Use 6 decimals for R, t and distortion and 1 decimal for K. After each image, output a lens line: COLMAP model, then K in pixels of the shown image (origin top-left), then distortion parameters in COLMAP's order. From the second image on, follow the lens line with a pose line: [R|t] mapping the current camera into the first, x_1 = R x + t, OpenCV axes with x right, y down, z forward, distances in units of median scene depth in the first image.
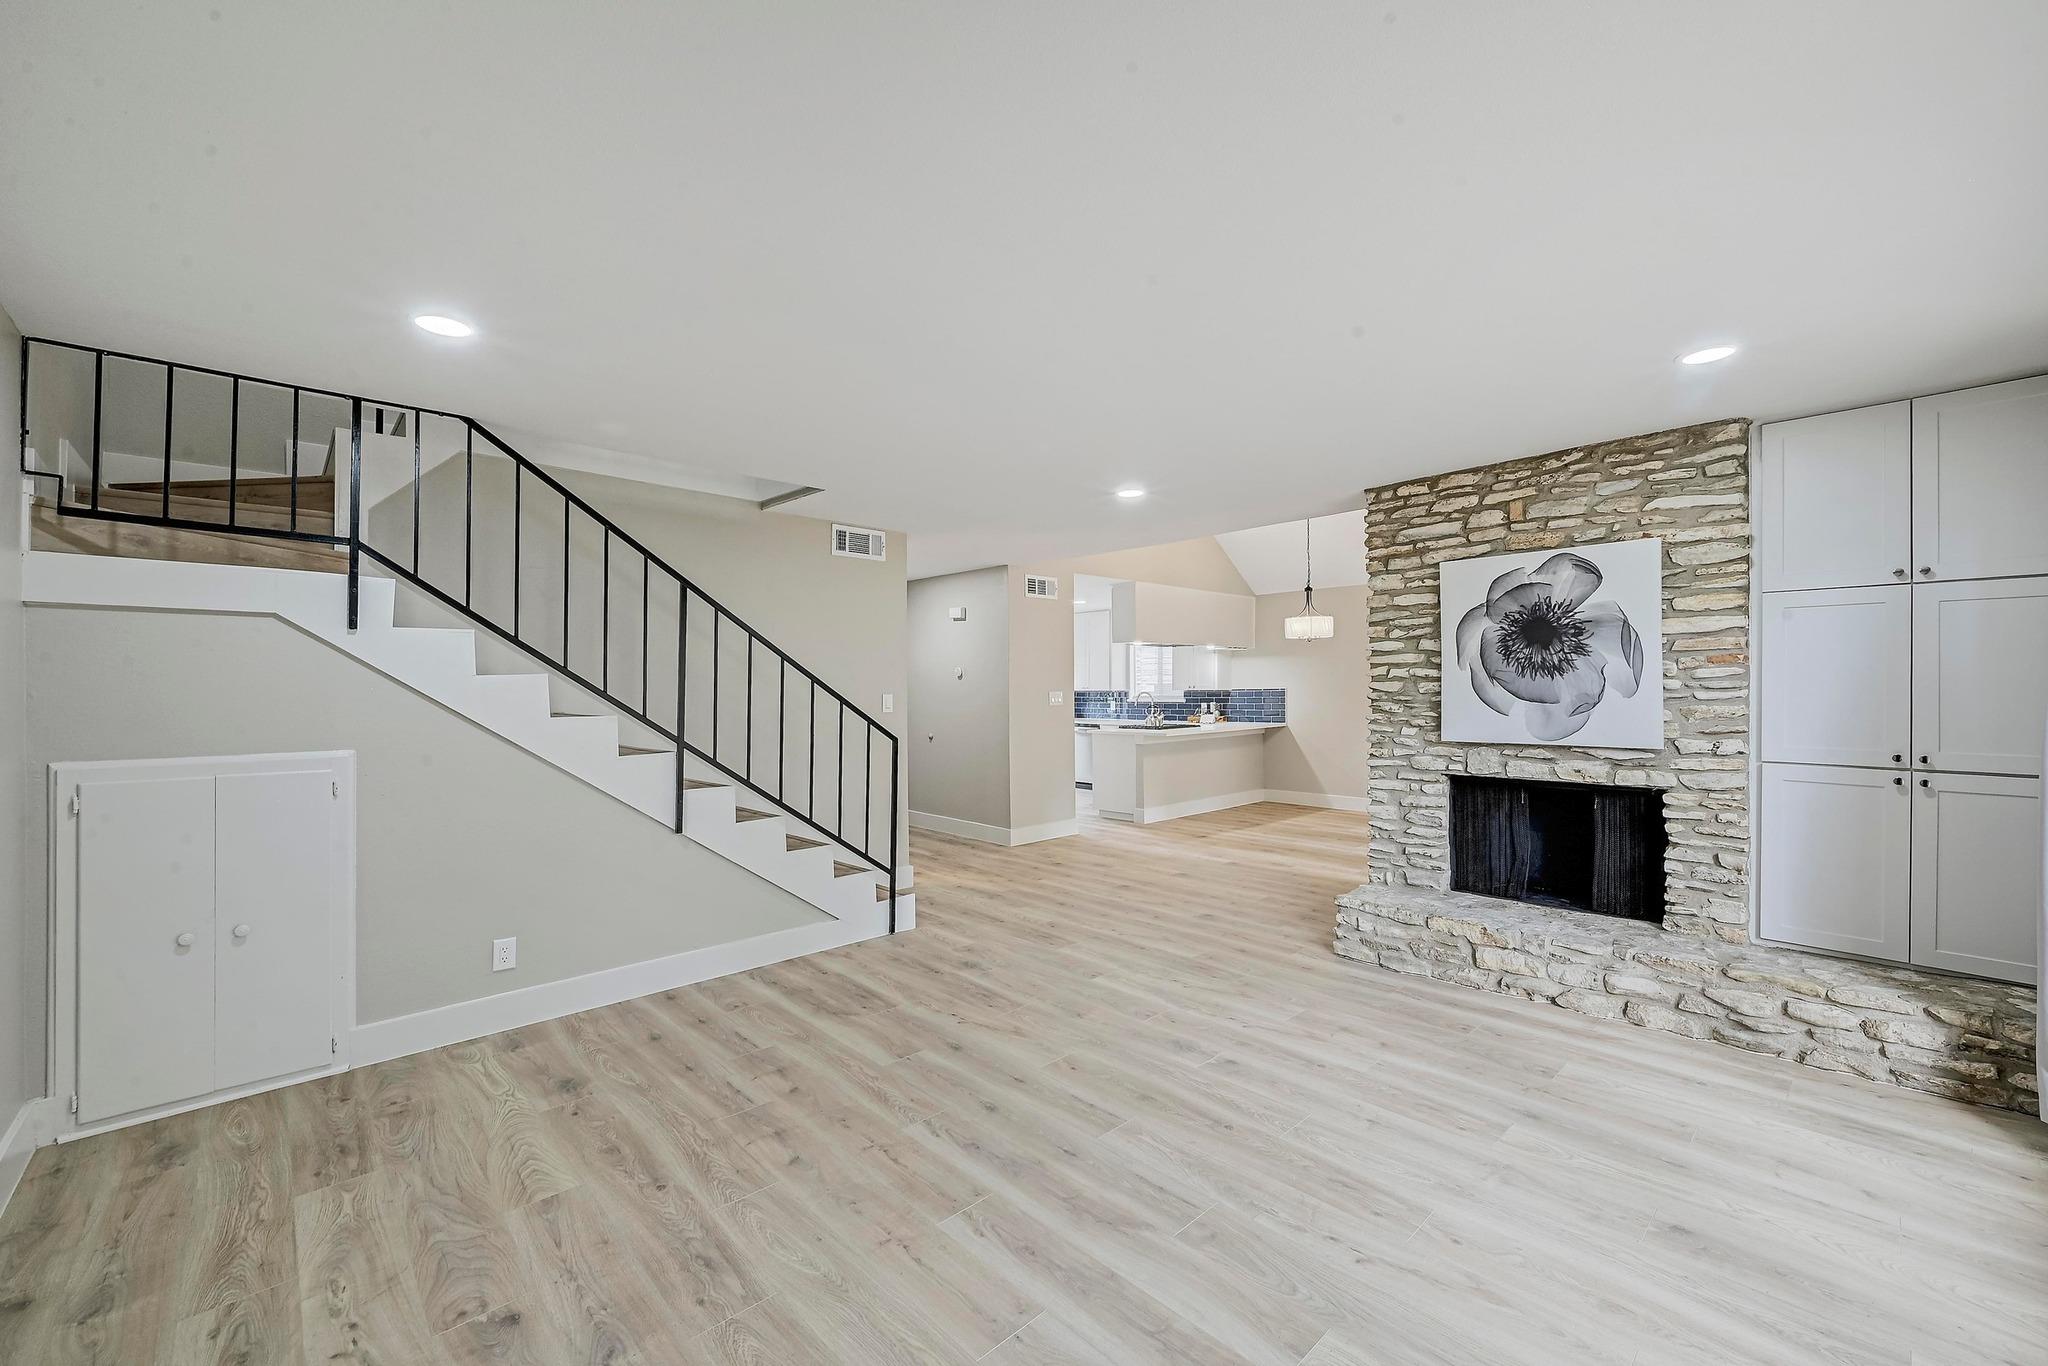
lens RADIAL K [[812.6, 0, 1051.2], [0, 812.6, 690.1], [0, 0, 1]] dist [0.001207, 0.000283]
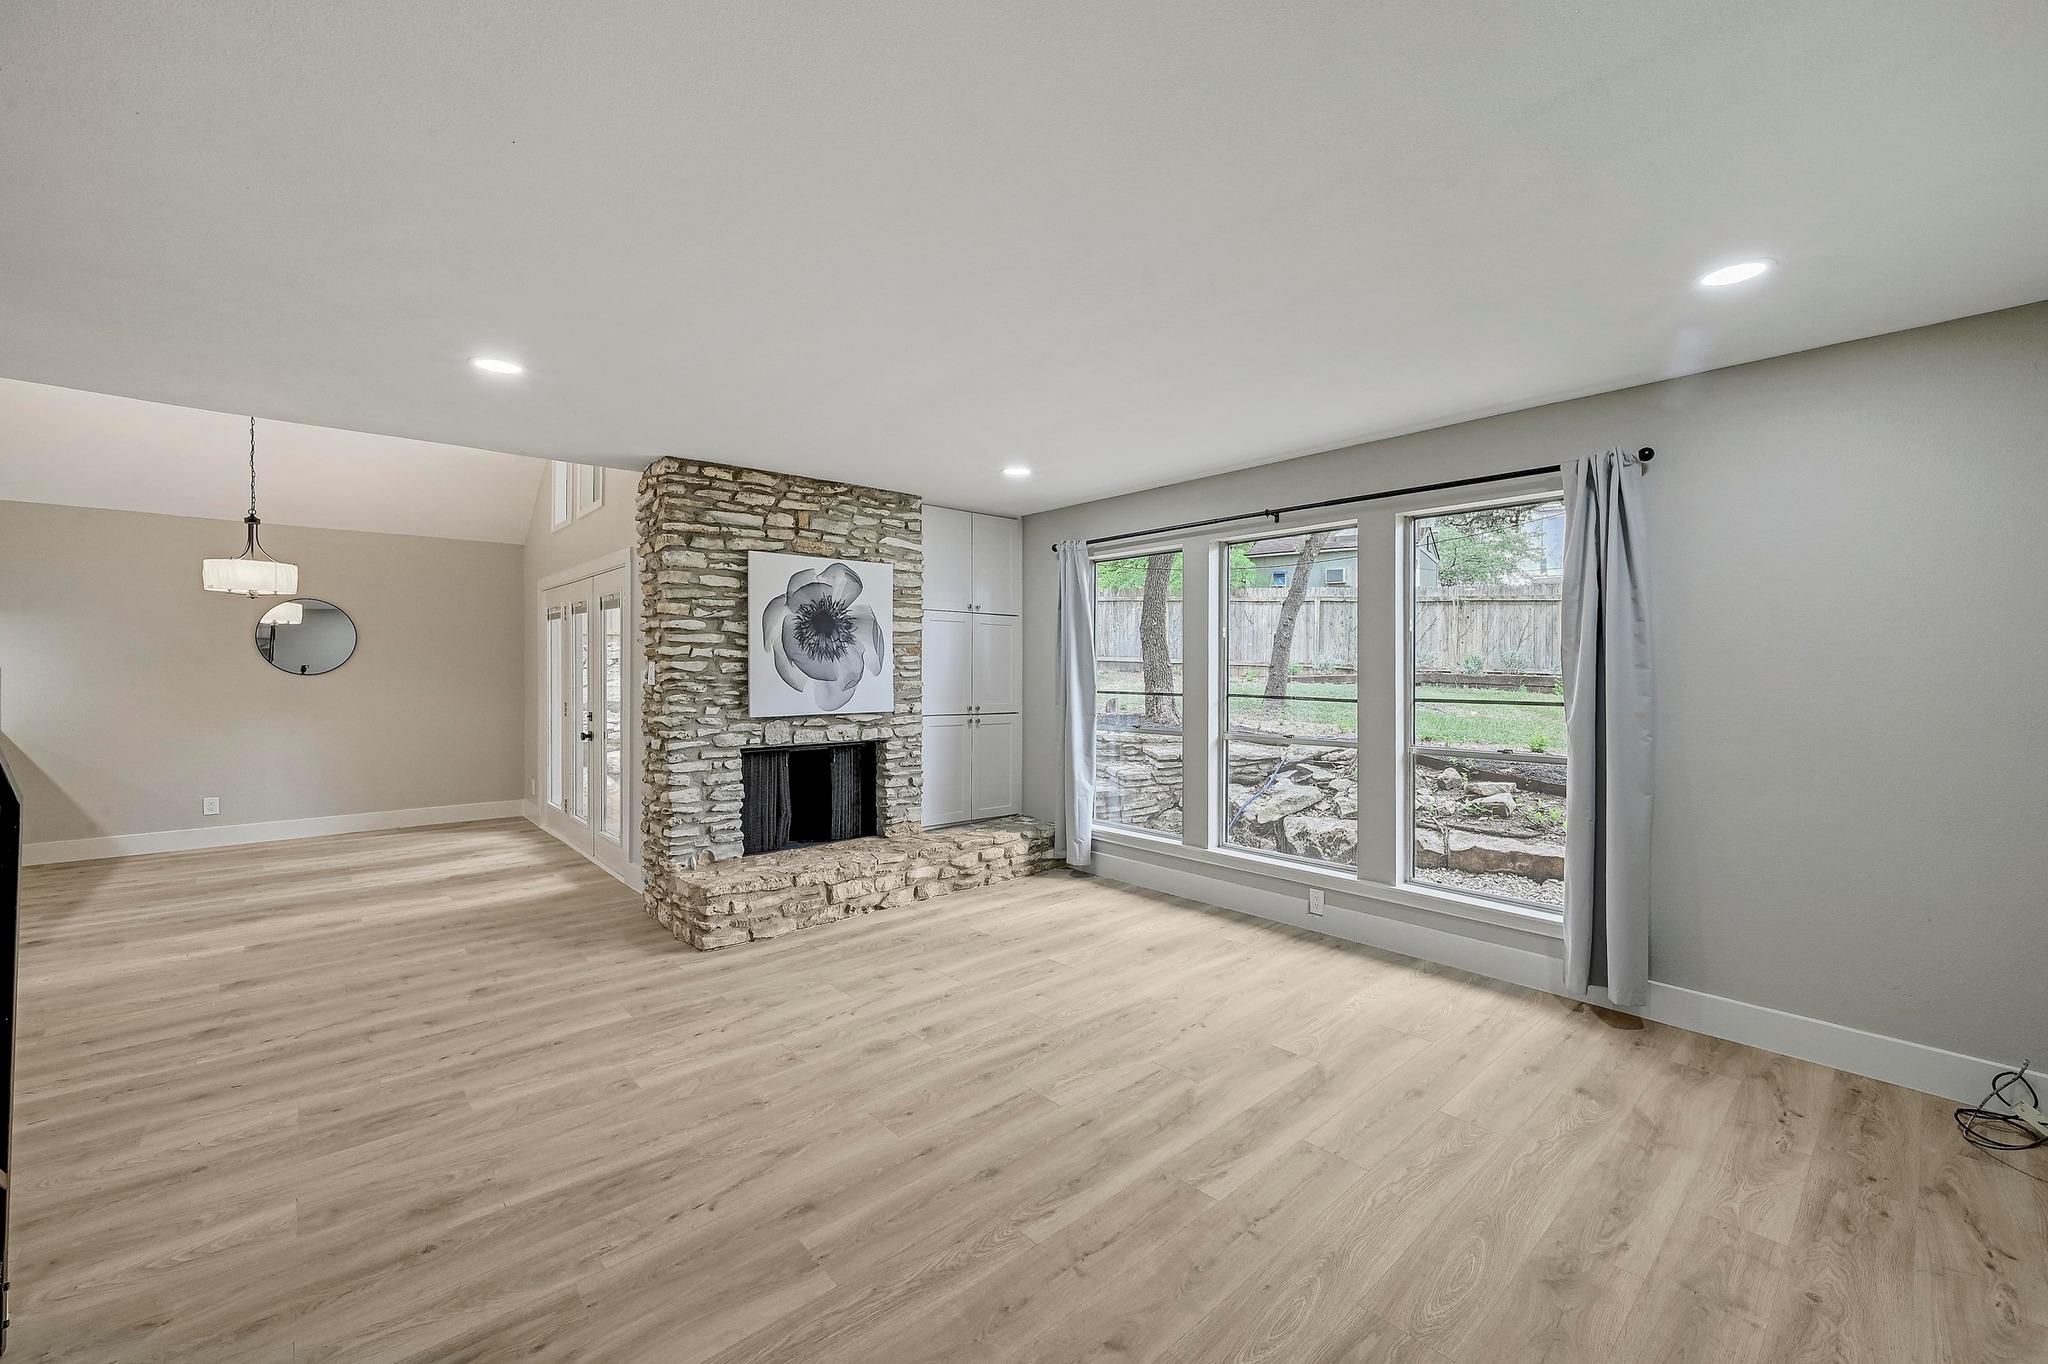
lens RADIAL K [[810.5, 0, 1022.4], [0, 810.5, 670.5], [0, 0, 1]] dist [-0.000190, -0.000043]
pose [[0.052928, 0.004221, 0.998589, -0.581783], [-0.000876, 0.999991, -0.004181, 0.004944], [-0.998598, -0.000654, 0.052931, 0.600184]]
